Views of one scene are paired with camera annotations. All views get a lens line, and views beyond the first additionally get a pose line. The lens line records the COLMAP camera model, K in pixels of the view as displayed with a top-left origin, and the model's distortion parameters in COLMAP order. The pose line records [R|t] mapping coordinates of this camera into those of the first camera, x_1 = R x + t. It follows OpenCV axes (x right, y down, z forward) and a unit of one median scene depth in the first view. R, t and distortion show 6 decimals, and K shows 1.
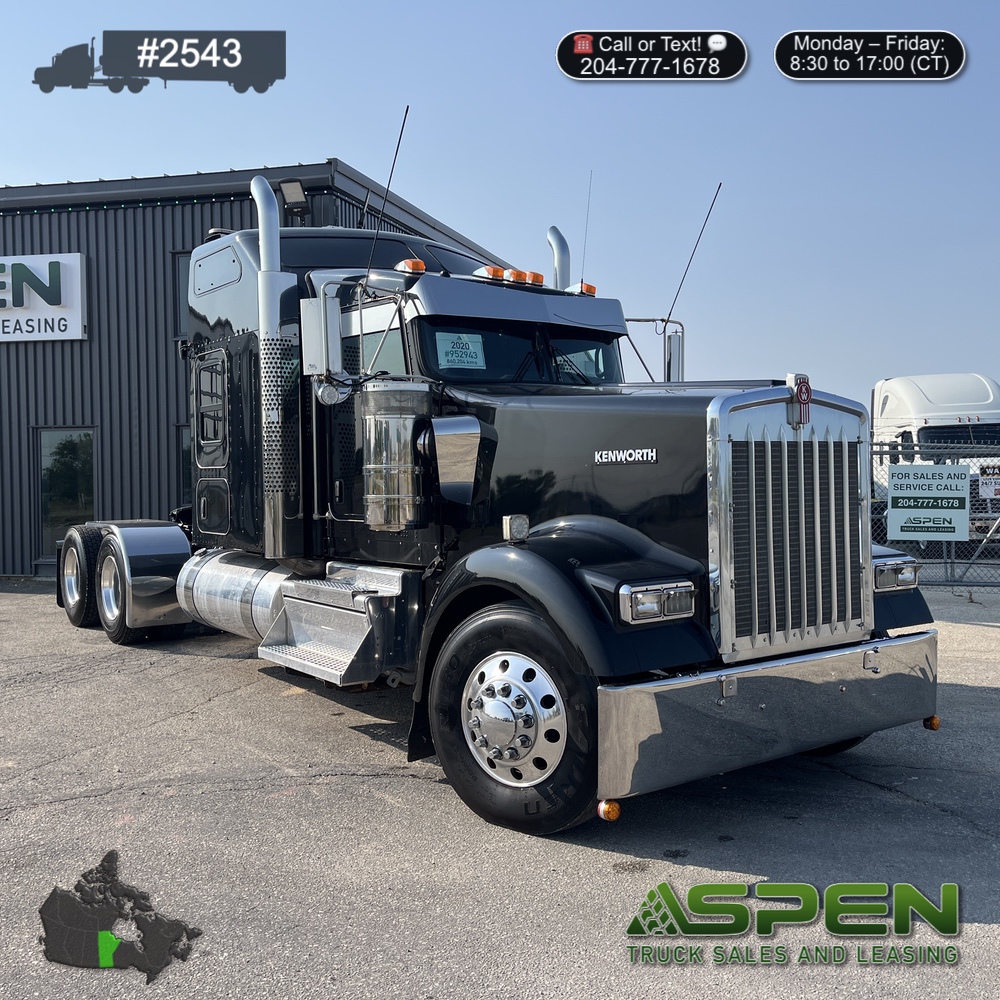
lens RADIAL K [[1043.3, 0, 500.0], [0, 1043.3, 500.0], [0, 0, 1]] dist [0.093290, -0.002058]
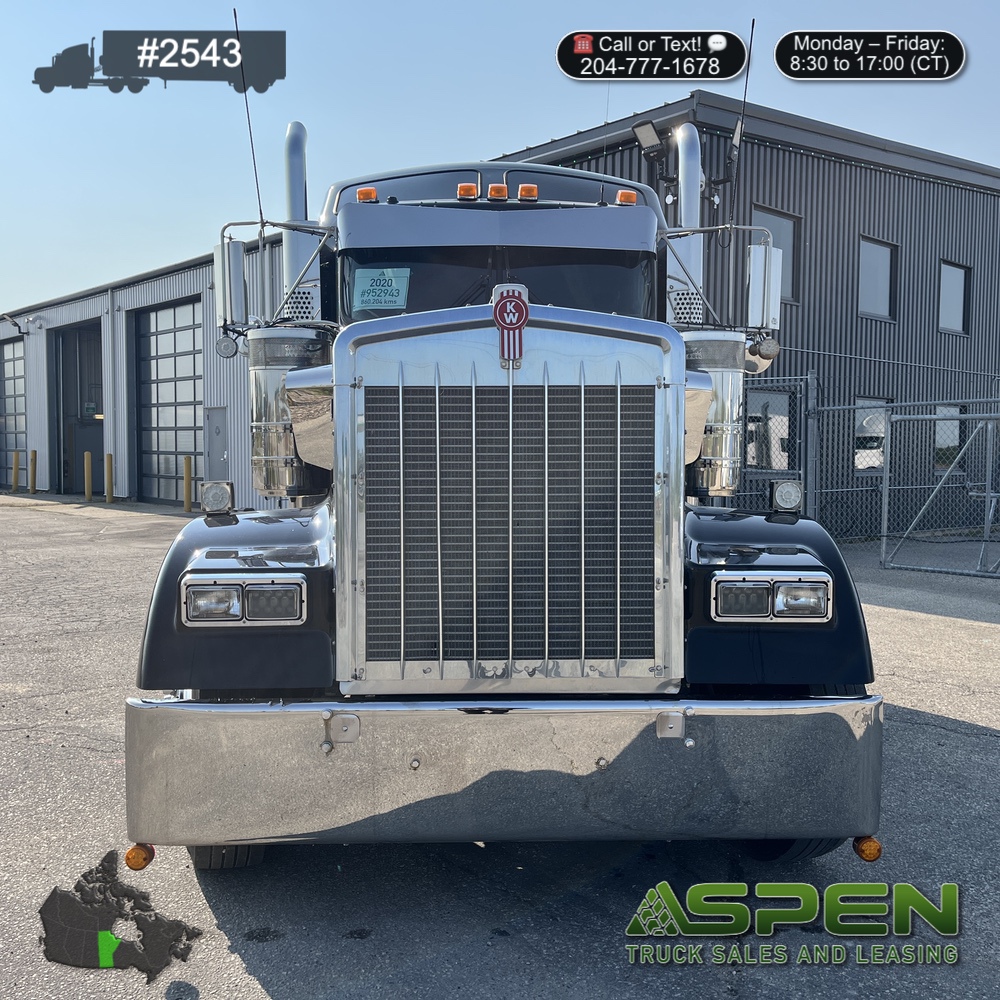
lens RADIAL K [[1043.3, 0, 500.0], [0, 1043.3, 500.0], [0, 0, 1]] dist [0.093290, -0.002058]
pose [[0.798010, 0.040145, -0.601305, 0.668303], [-0.019847, 0.998988, 0.040356, -0.009132], [0.602317, -0.020270, 0.798000, 0.448215]]
